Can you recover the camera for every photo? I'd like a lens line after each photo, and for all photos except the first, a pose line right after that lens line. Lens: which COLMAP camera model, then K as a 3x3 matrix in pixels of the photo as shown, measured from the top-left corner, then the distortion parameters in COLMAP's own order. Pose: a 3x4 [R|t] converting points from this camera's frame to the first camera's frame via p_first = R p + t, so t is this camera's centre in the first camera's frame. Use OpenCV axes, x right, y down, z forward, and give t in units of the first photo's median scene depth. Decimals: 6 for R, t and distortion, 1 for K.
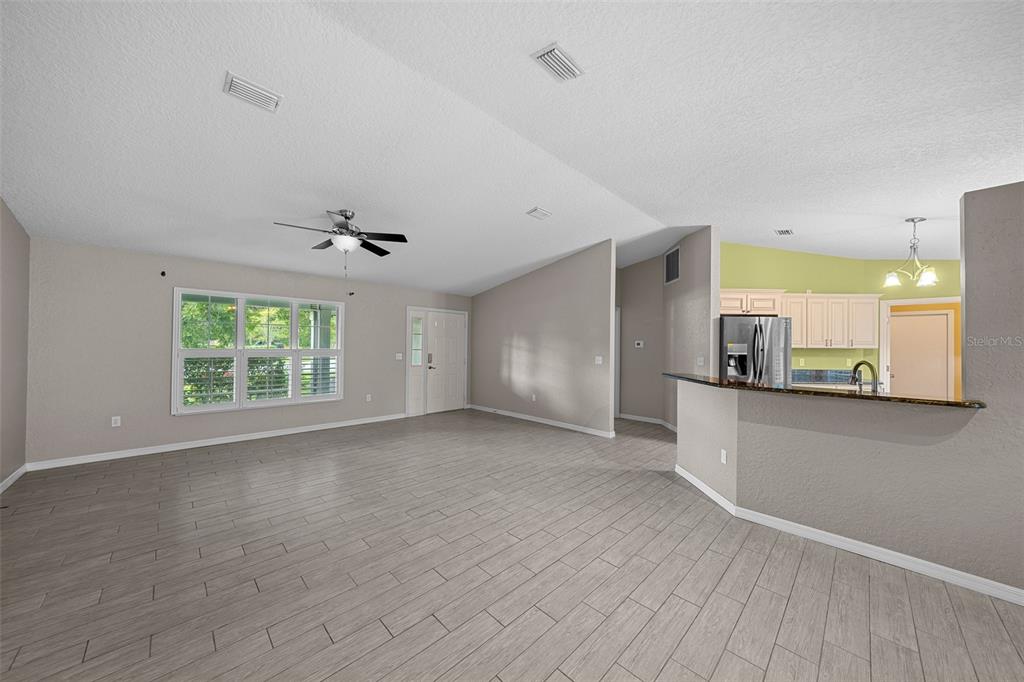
lens RADIAL K [[354.0, 0, 515.6], [0, 354.0, 345.7], [0, 0, 1]] dist [-0.007934, 0.000936]
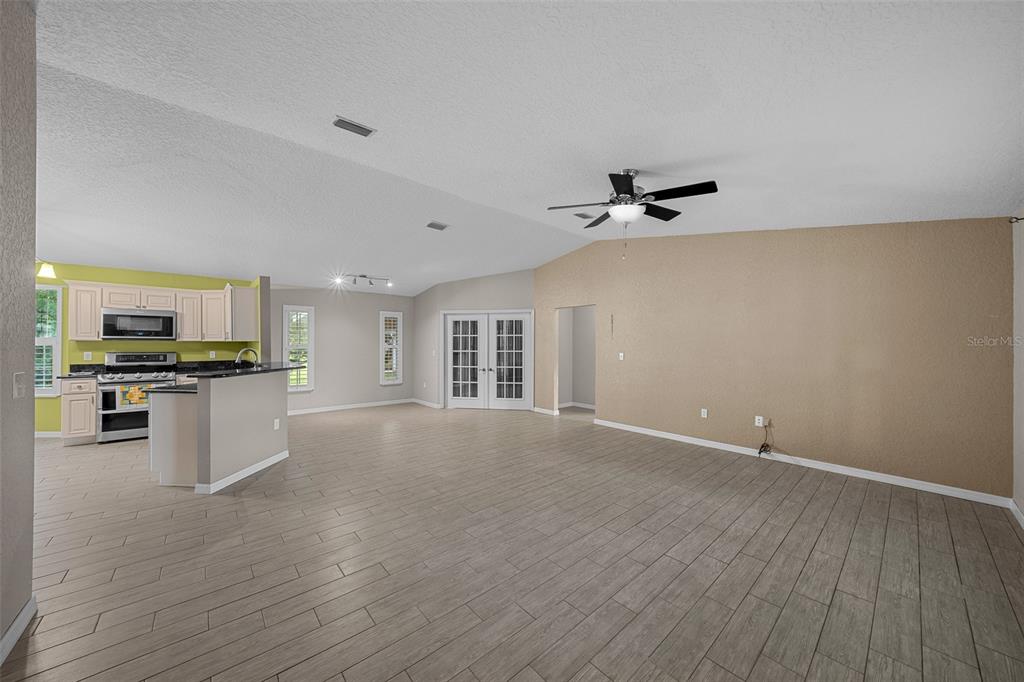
lens RADIAL K [[354.0, 0, 508.5], [0, 354.0, 343.9], [0, 0, 1]] dist [-0.007934, 0.000936]
pose [[-0.998193, -0.015788, 0.057981, -0.288401], [-0.016111, 0.999857, -0.005105, 0.004970], [-0.057892, -0.006029, -0.998305, 1.889997]]
